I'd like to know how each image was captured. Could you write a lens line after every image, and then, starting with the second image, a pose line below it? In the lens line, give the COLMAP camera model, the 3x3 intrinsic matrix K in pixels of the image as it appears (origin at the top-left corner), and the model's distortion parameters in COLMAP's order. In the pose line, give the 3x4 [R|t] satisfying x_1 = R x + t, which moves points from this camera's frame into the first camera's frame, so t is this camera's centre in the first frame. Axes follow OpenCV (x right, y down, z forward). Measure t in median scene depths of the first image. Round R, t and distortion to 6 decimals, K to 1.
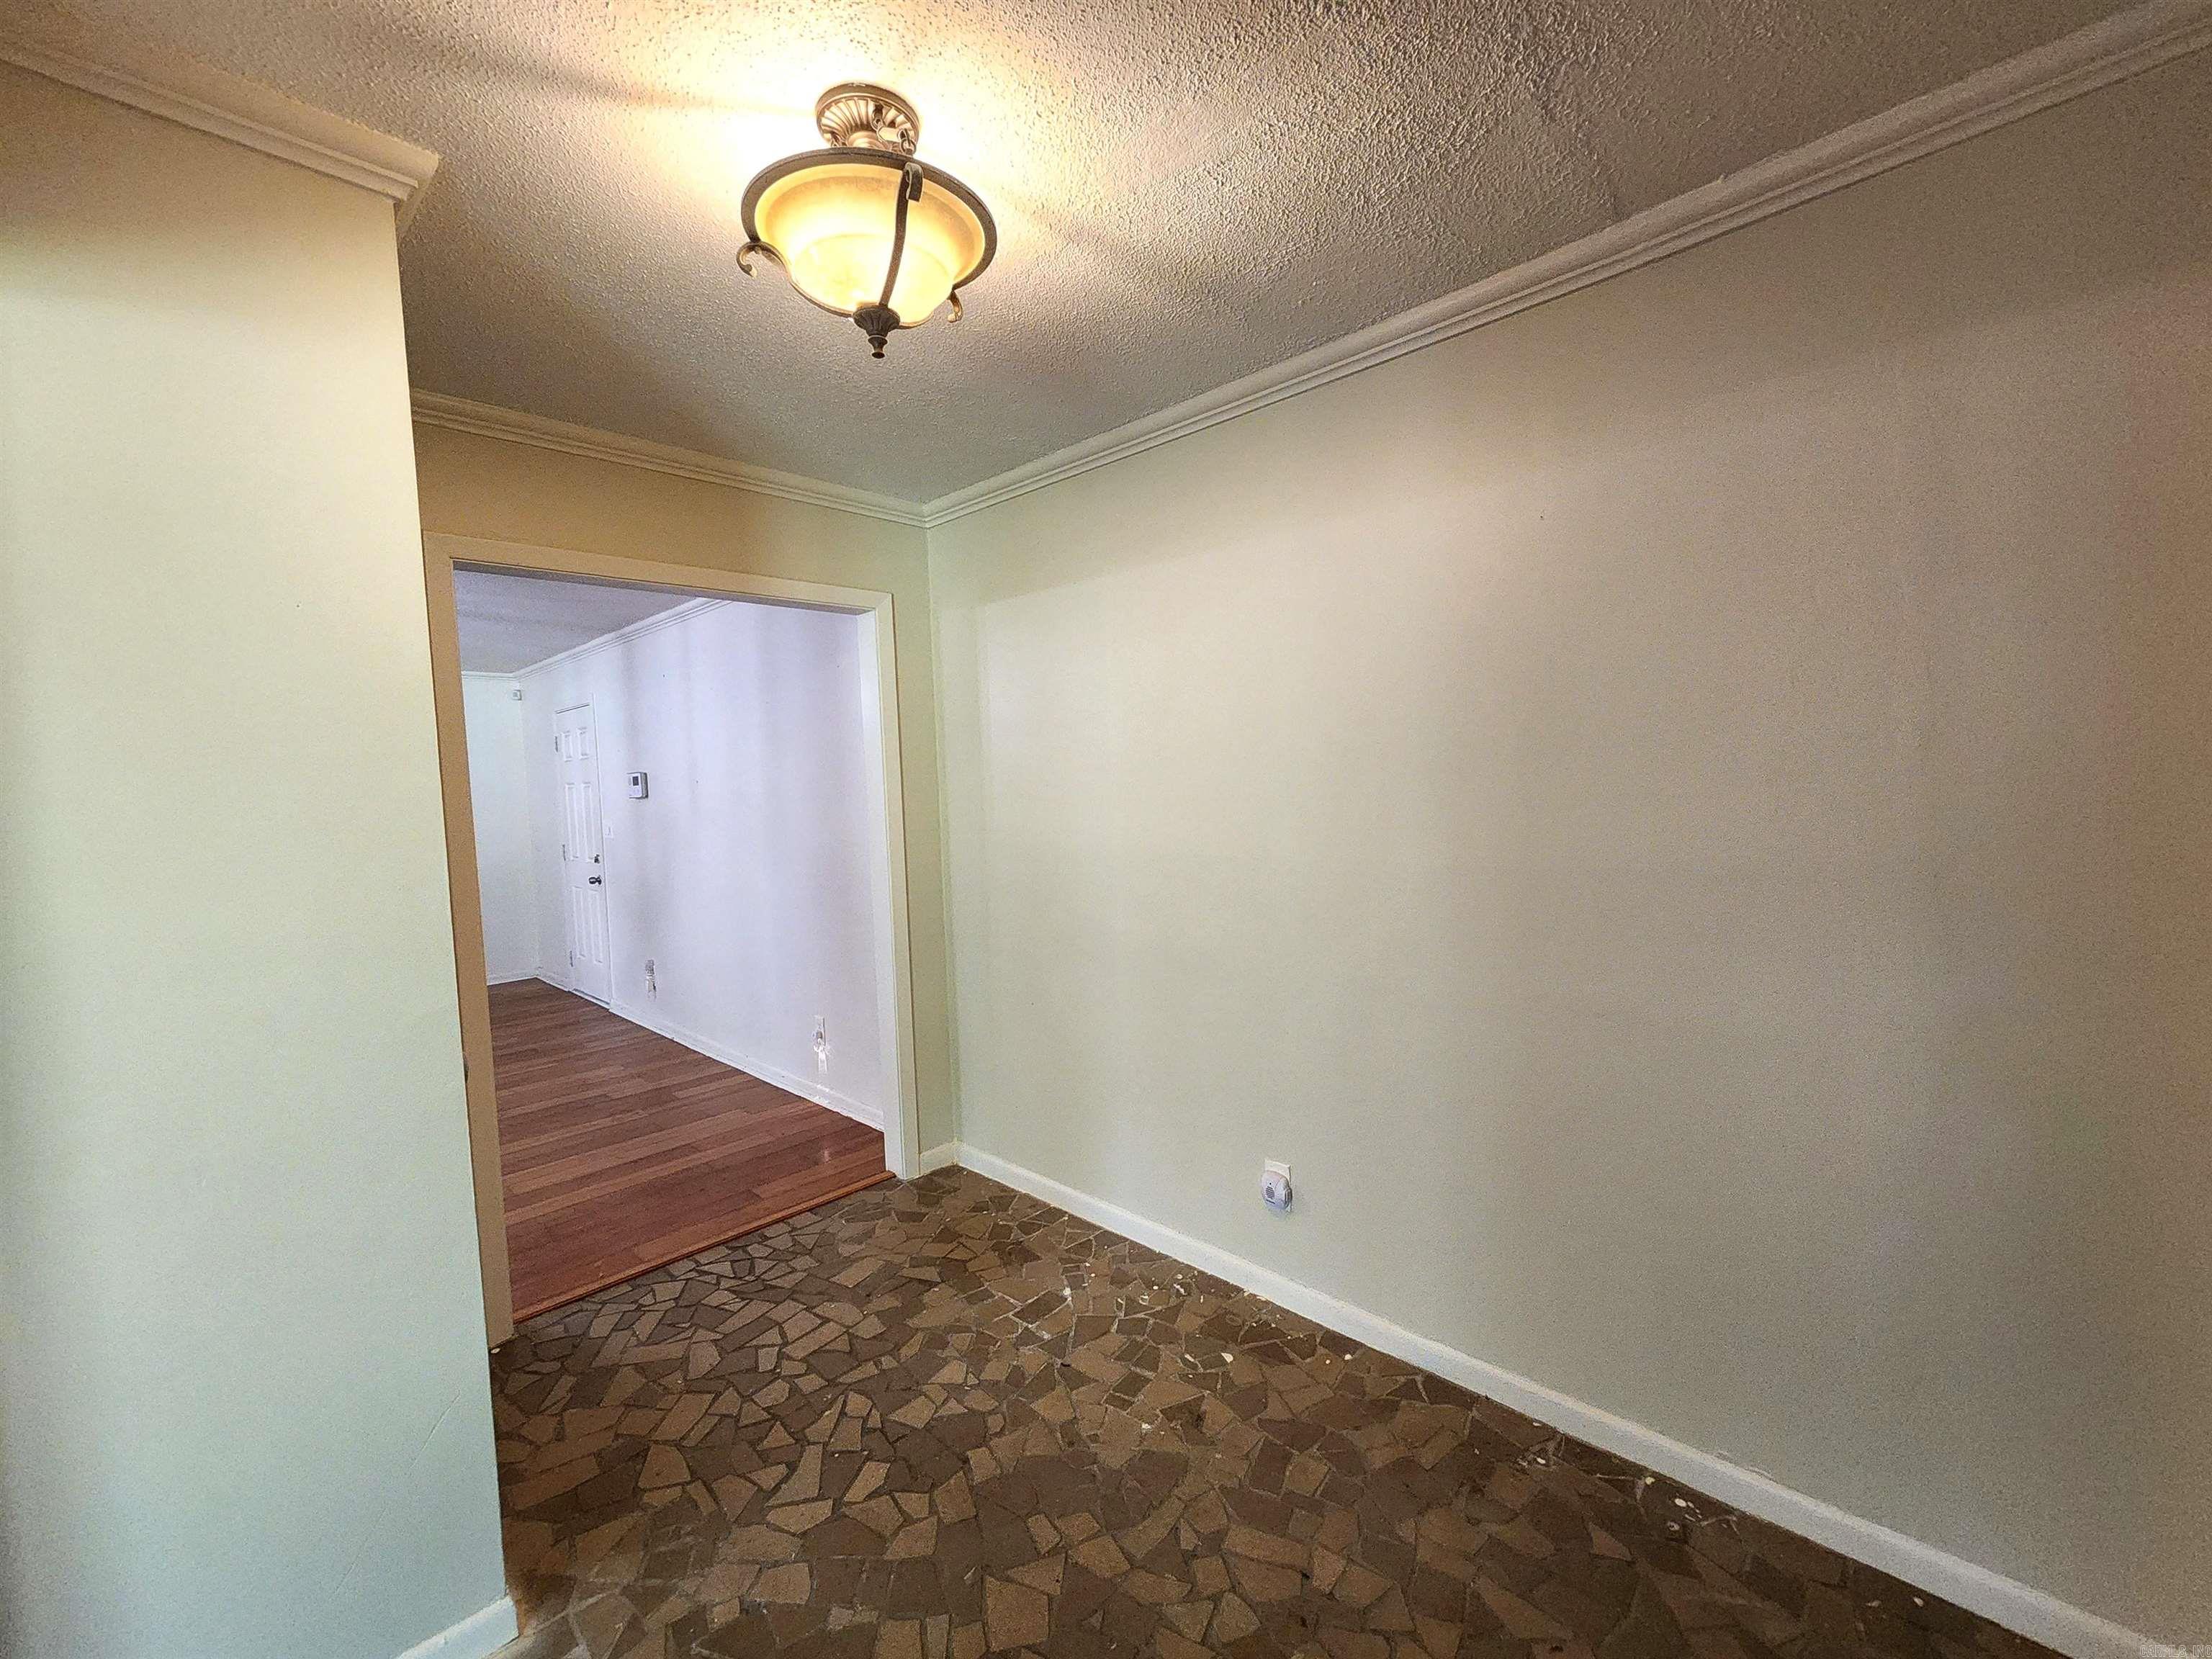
lens RADIAL K [[910.5, 0, 1107.8], [0, 910.5, 840.8], [0, 0, 1]] dist [-0.001855, 0.000170]
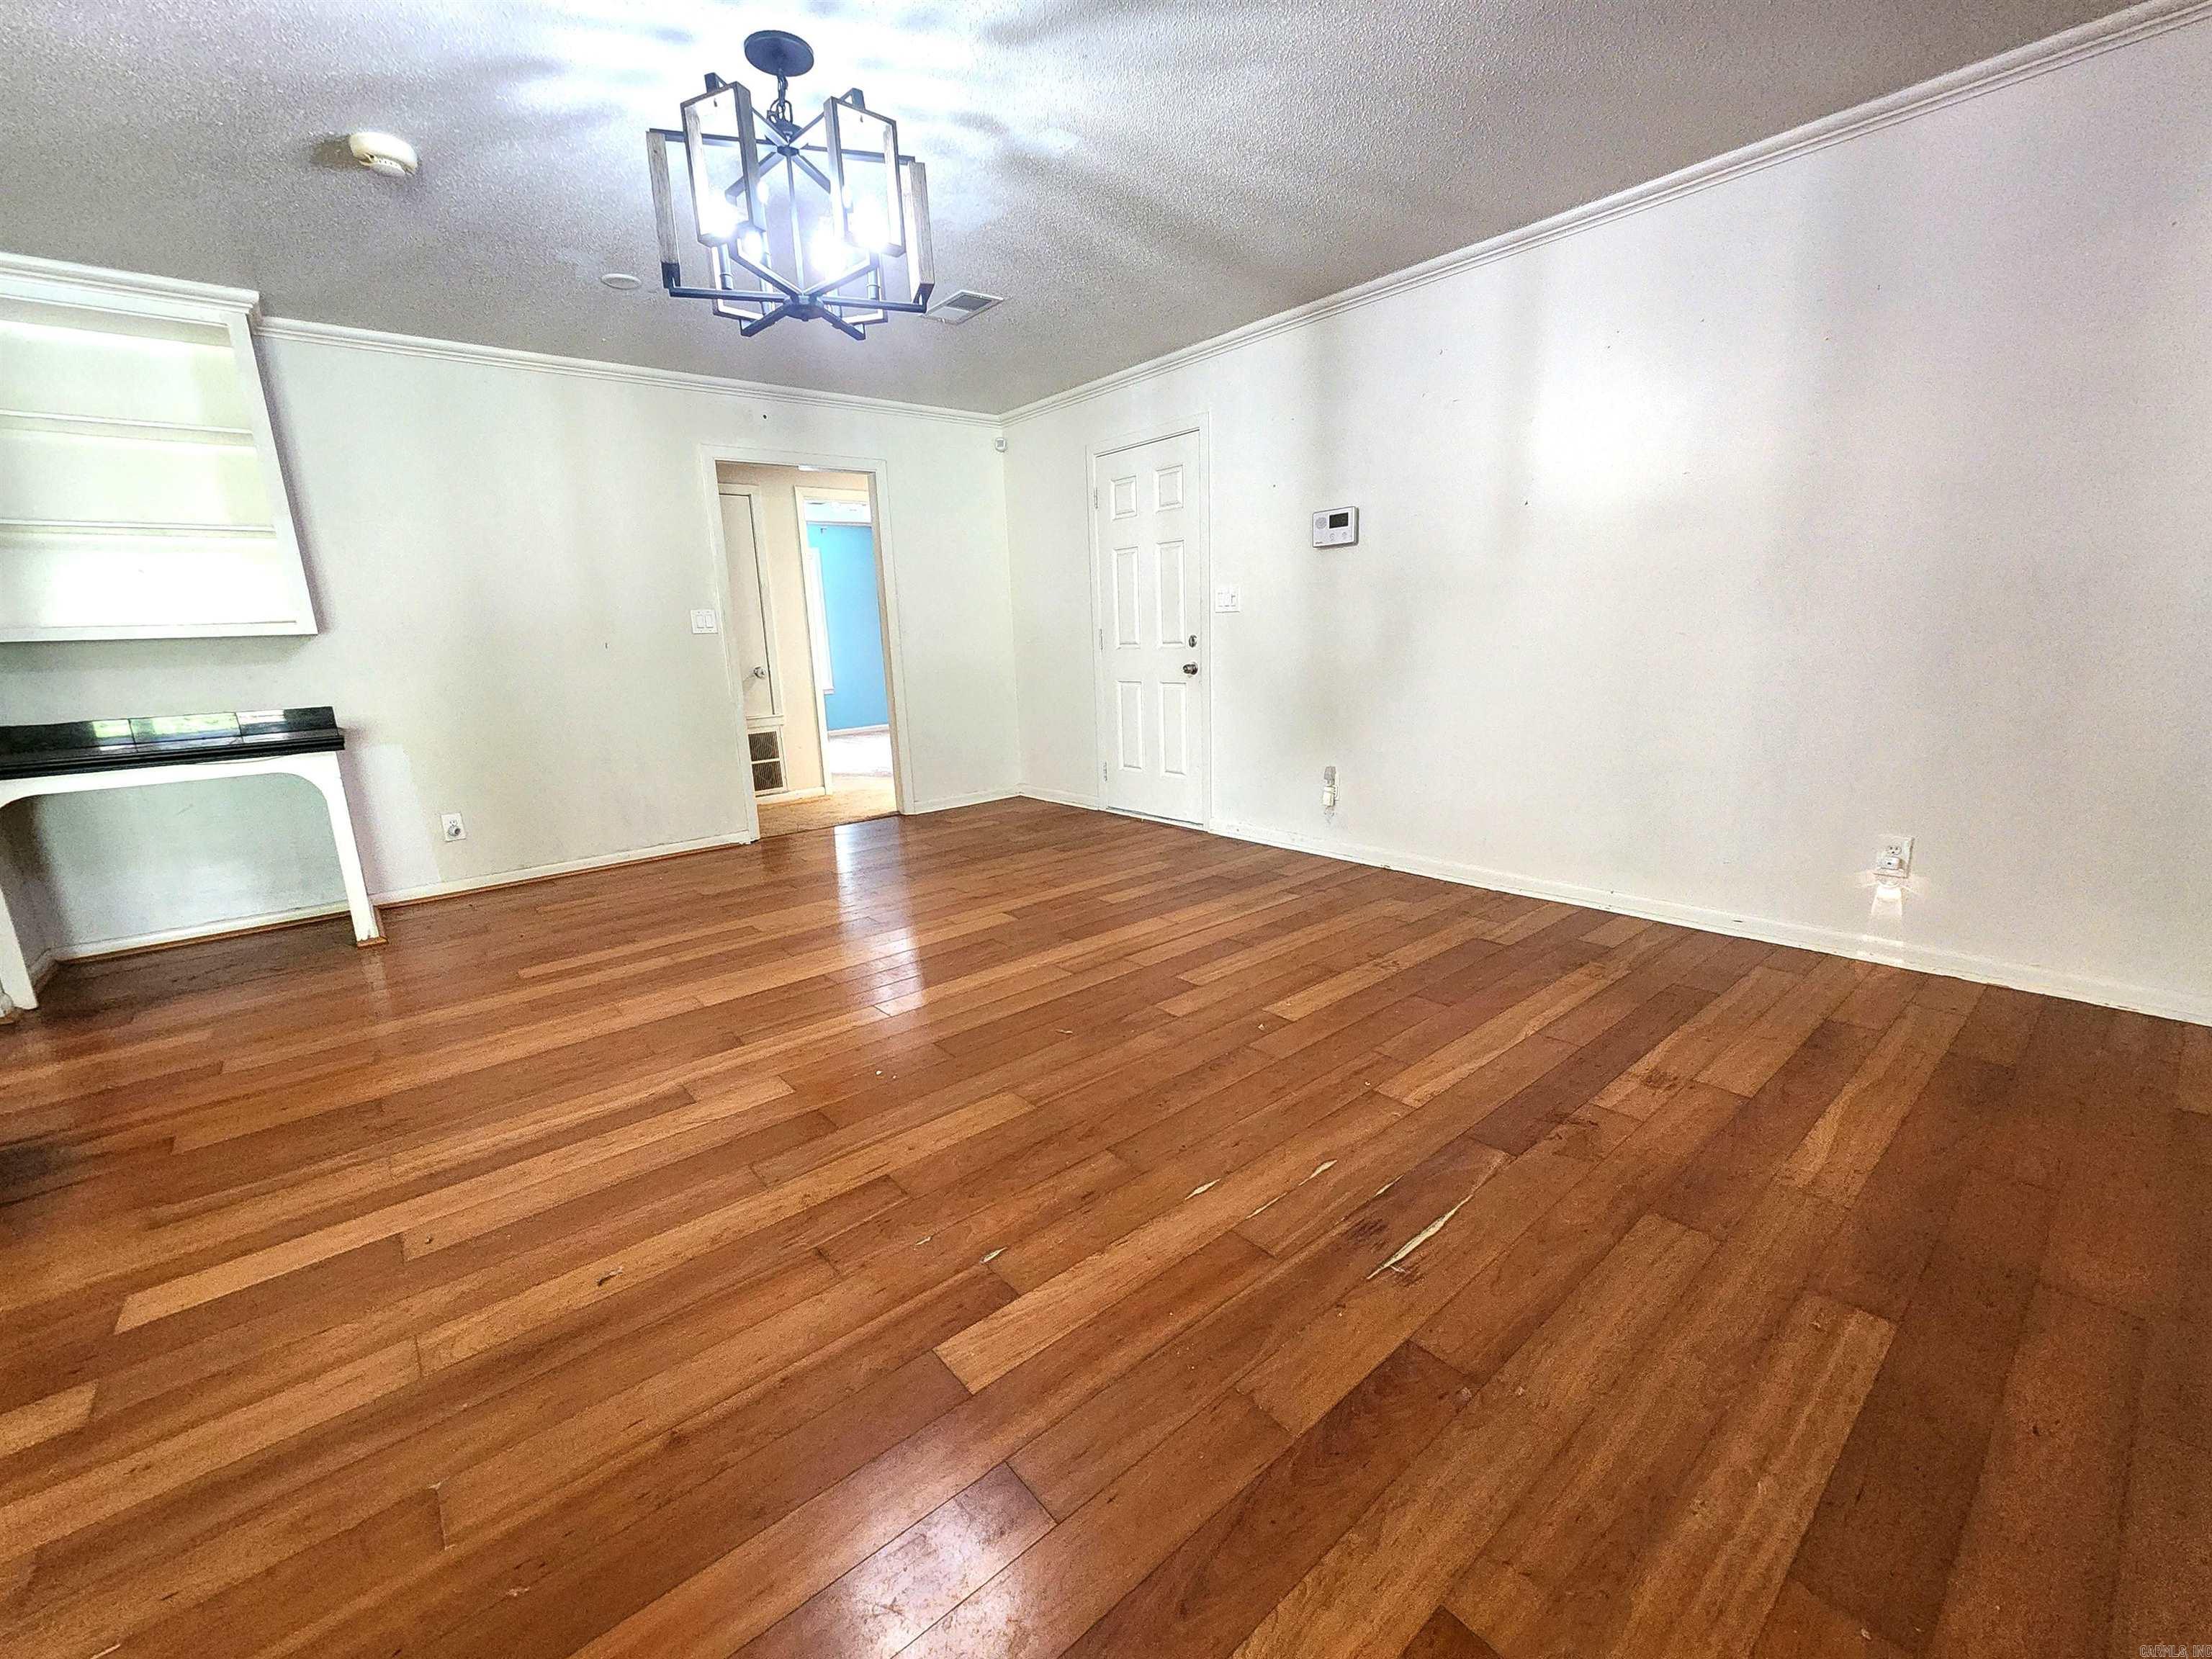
lens RADIAL K [[910.5, 0, 1104.0], [0, 910.5, 840.7], [0, 0, 1]] dist [-0.001855, 0.000170]
pose [[0.994513, 0.024793, -0.101632, -0.562550], [-0.008476, 0.987413, 0.157937, 0.067137], [0.104268, -0.156209, 0.982205, 0.201178]]
